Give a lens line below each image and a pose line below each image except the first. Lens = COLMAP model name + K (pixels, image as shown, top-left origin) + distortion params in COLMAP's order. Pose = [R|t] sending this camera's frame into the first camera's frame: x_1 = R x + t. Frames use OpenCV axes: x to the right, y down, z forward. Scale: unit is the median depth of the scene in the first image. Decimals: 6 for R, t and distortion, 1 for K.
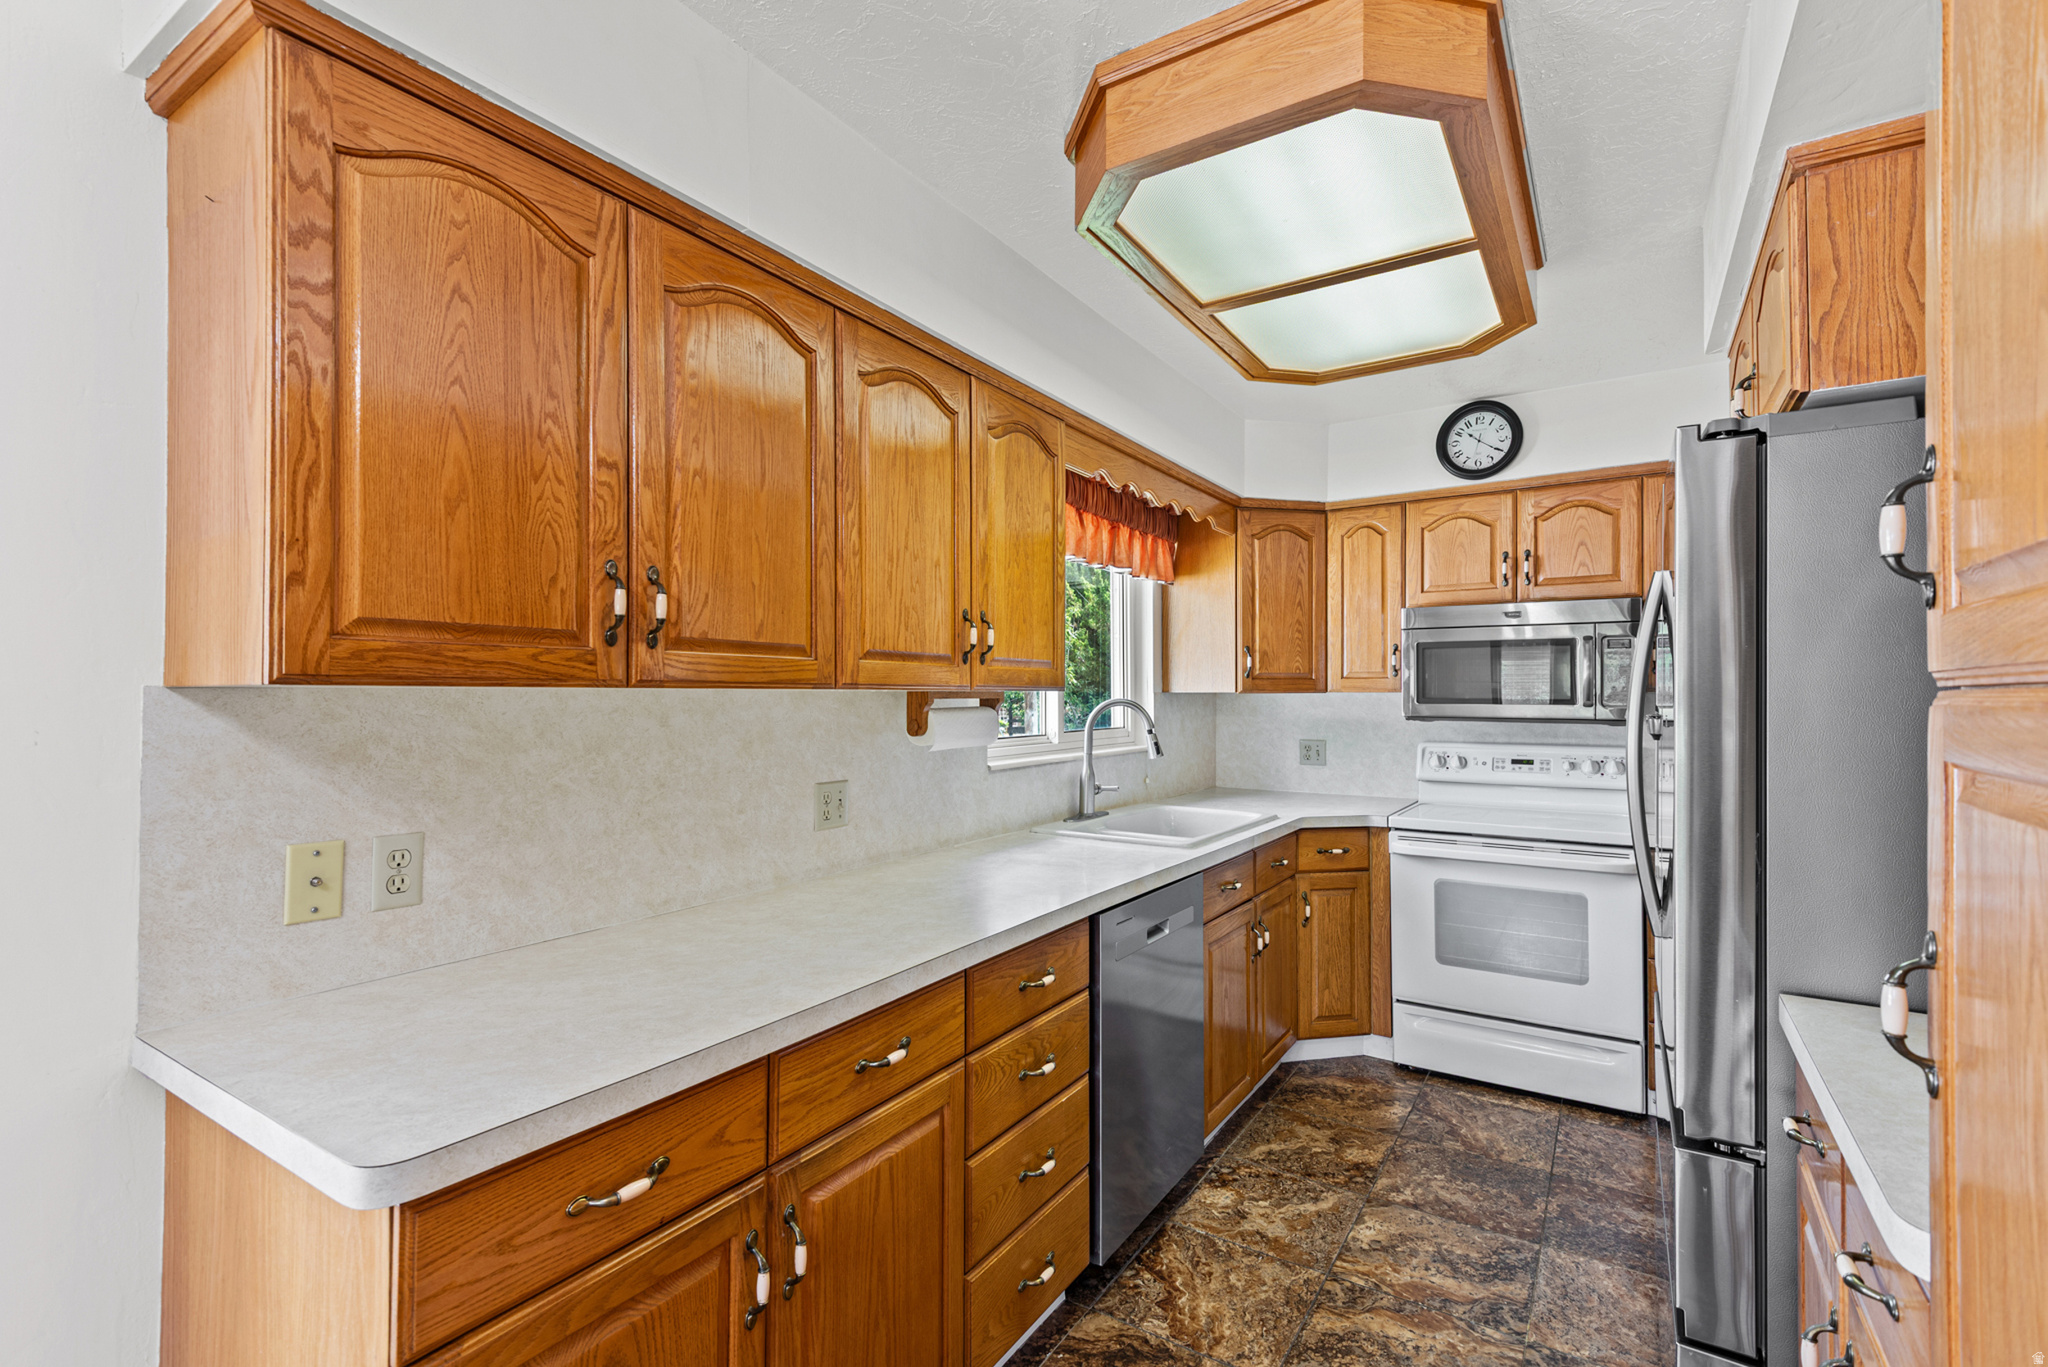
lens RADIAL K [[924.5, 0, 1029.5], [0, 924.5, 685.3], [0, 0, 1]] dist [0.011019, -0.001363]
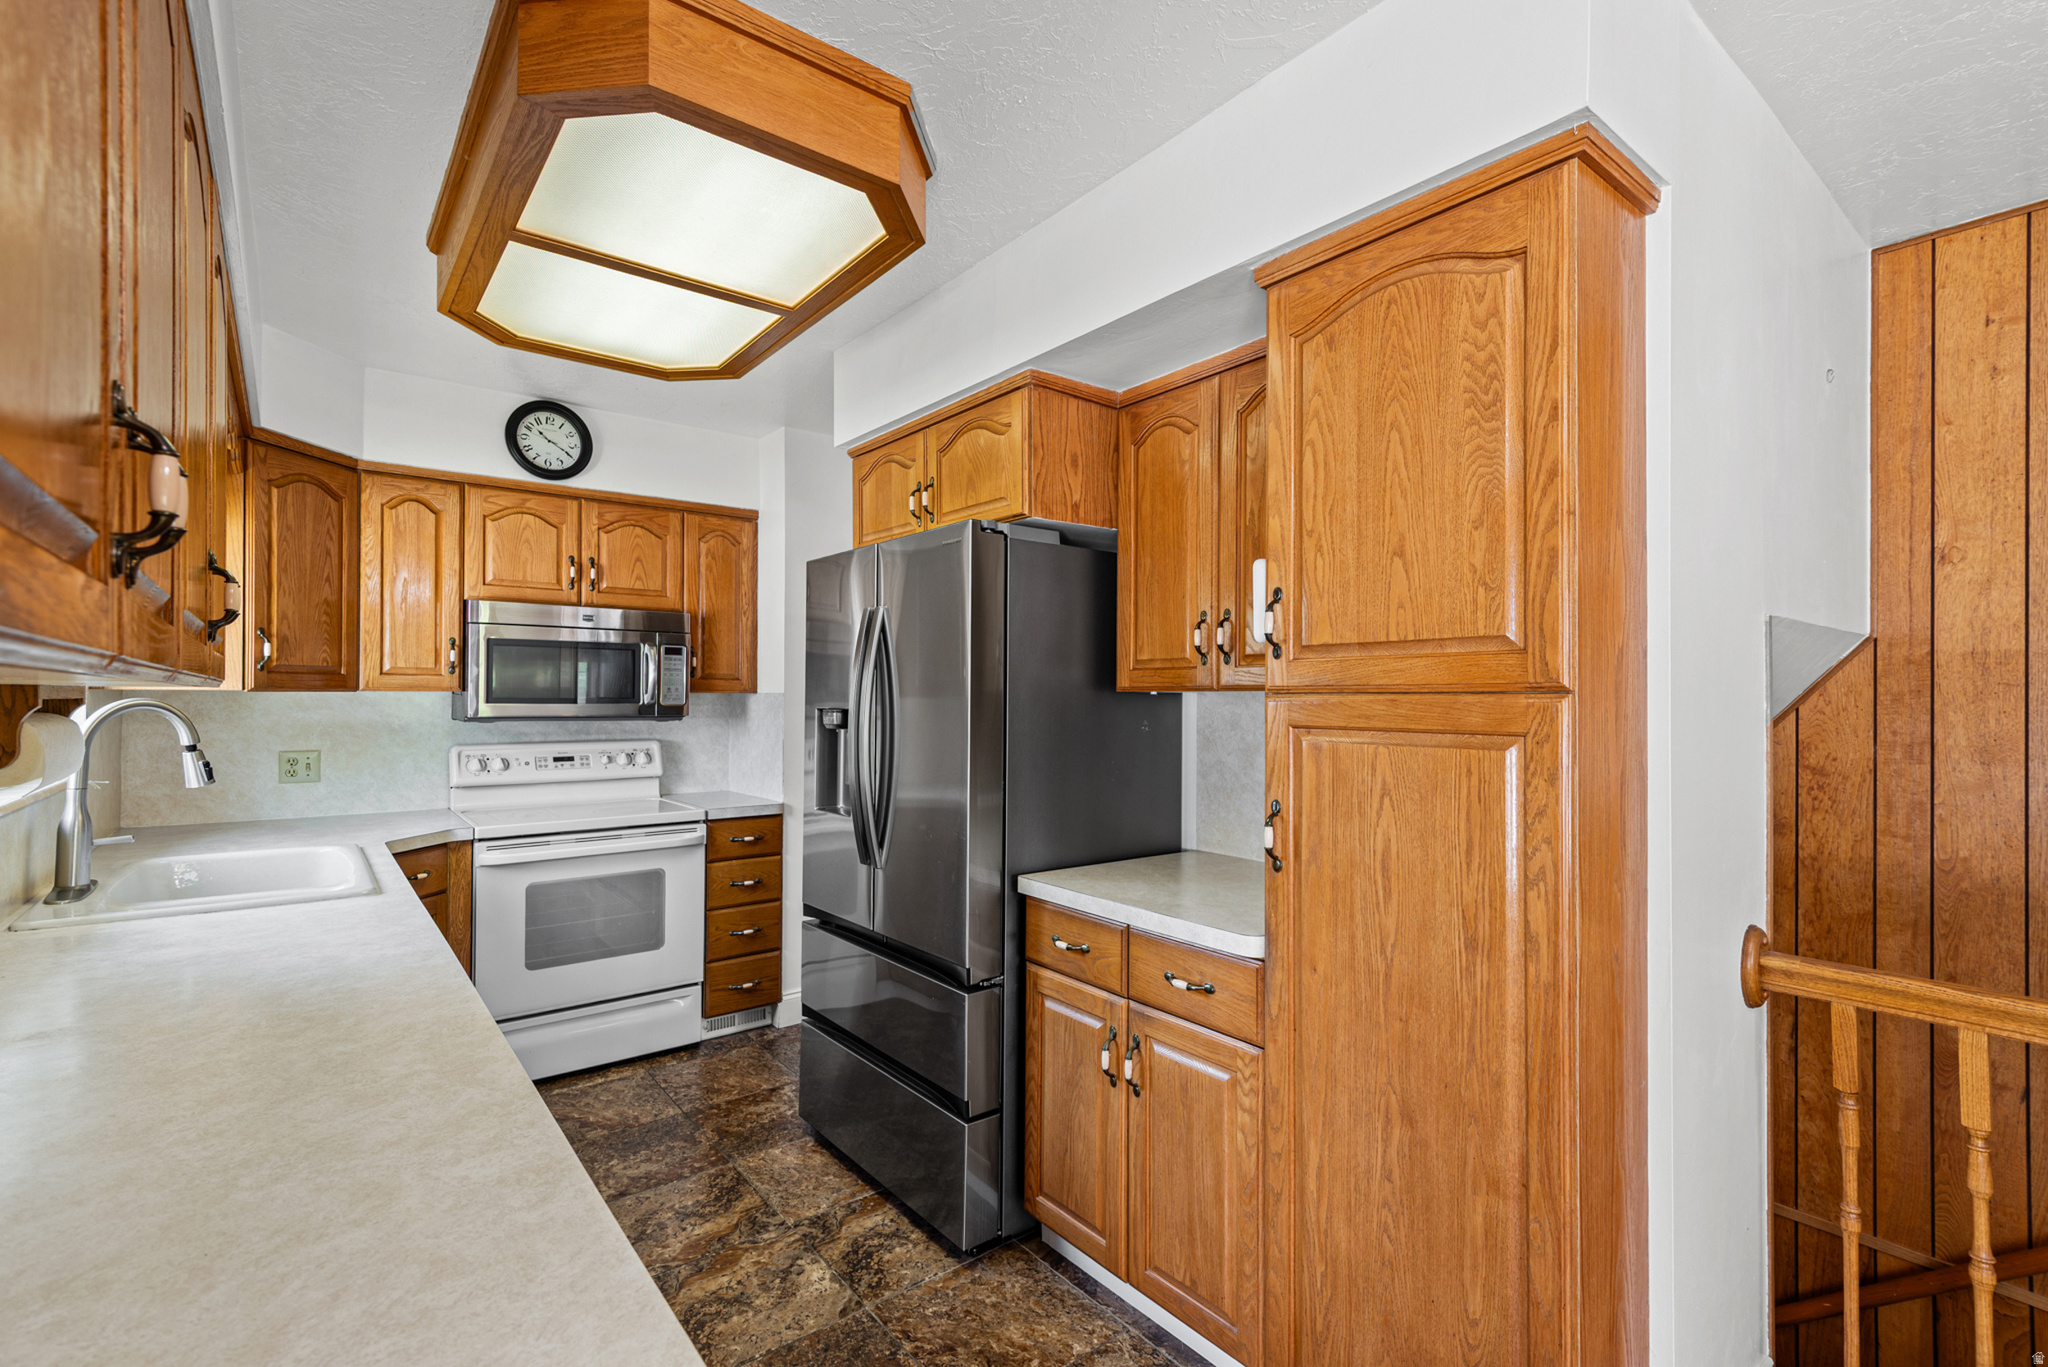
lens RADIAL K [[924.5, 0, 1031.1], [0, 924.5, 693.6], [0, 0, 1]] dist [0.011019, -0.001363]
pose [[0.322518, 0.004381, 0.946553, -0.298737], [-0.014042, 0.999901, 0.000156, 0.001869], [-0.946459, -0.013342, 0.322547, 0.182621]]
